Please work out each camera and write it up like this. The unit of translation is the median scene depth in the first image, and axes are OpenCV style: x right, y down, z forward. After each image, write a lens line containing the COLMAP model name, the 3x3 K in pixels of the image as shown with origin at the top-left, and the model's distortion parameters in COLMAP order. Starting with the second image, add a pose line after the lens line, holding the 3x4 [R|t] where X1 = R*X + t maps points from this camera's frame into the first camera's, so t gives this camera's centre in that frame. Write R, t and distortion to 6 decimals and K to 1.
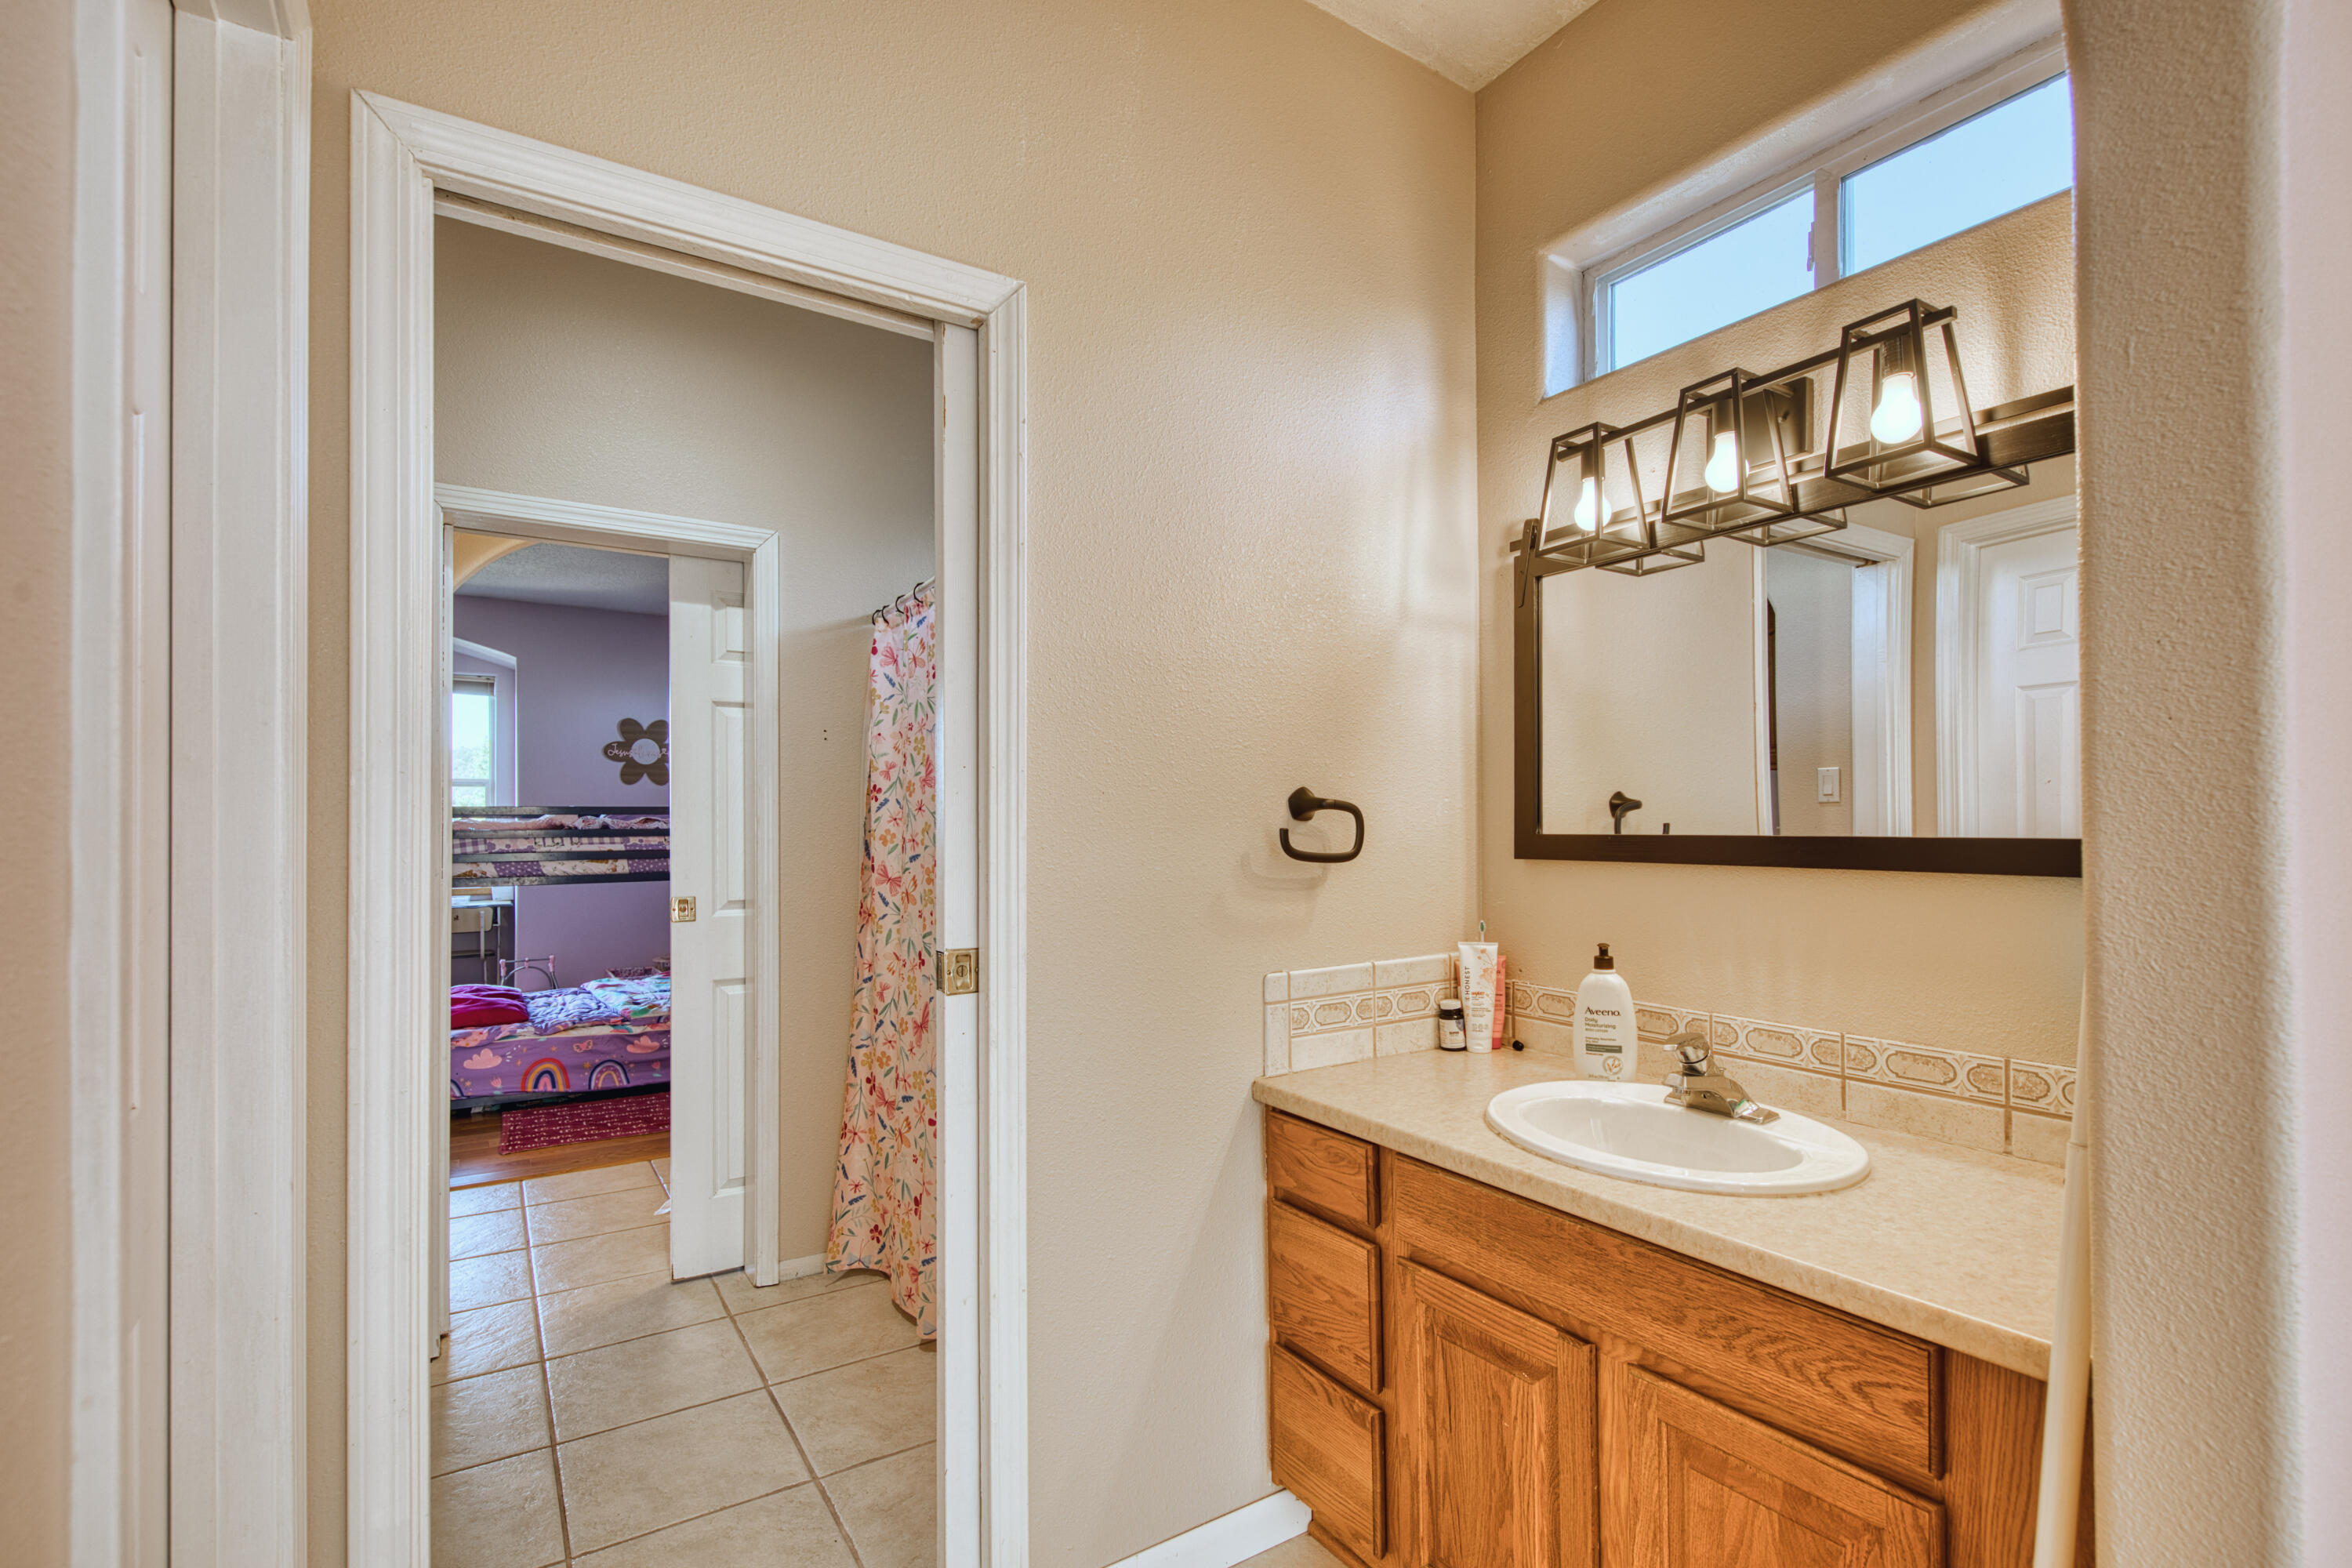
lens RADIAL K [[1086.1, 0, 1174.3], [0, 1086.1, 809.5], [0, 0, 1]] dist [0.012412, -0.000420]
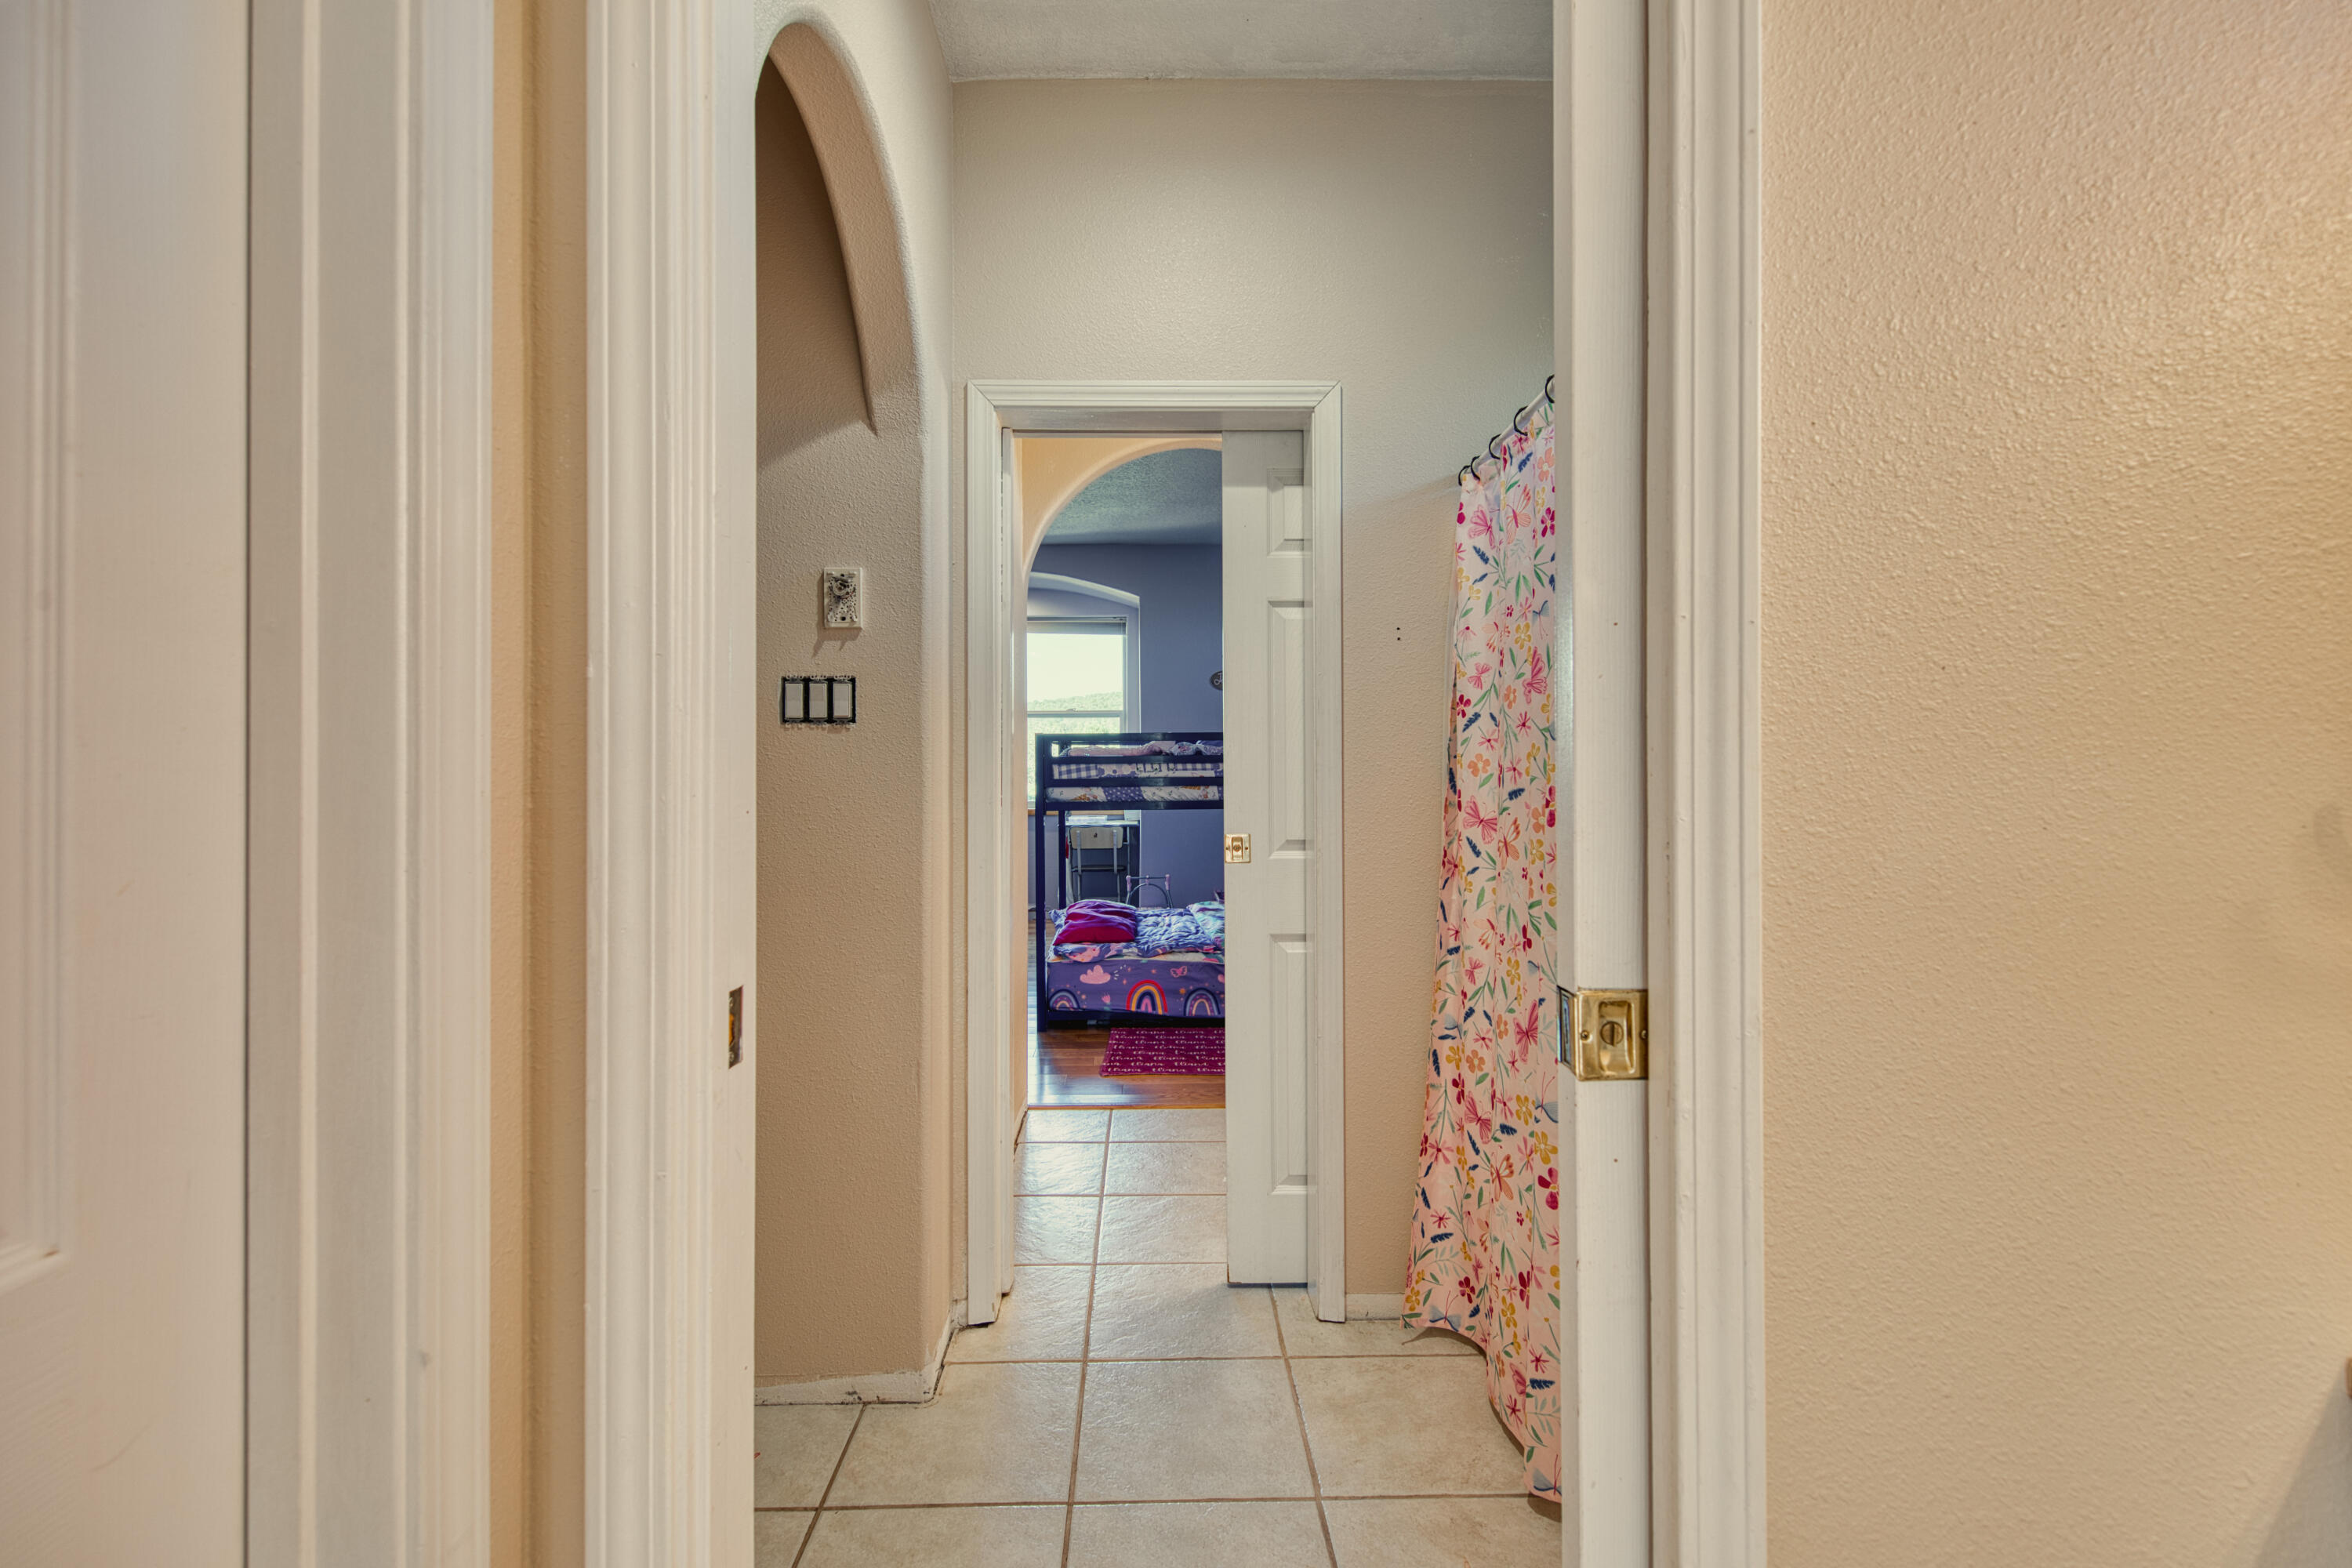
lens RADIAL K [[1086.1, 0, 1148.0], [0, 1086.1, 755.7], [0, 0, 1]] dist [0.012412, -0.000420]
pose [[0.845749, 0.000480, -0.533581, -0.056827], [0.008598, 0.999857, 0.014528, 0.006588], [0.533512, -0.016875, 0.845624, 0.244776]]
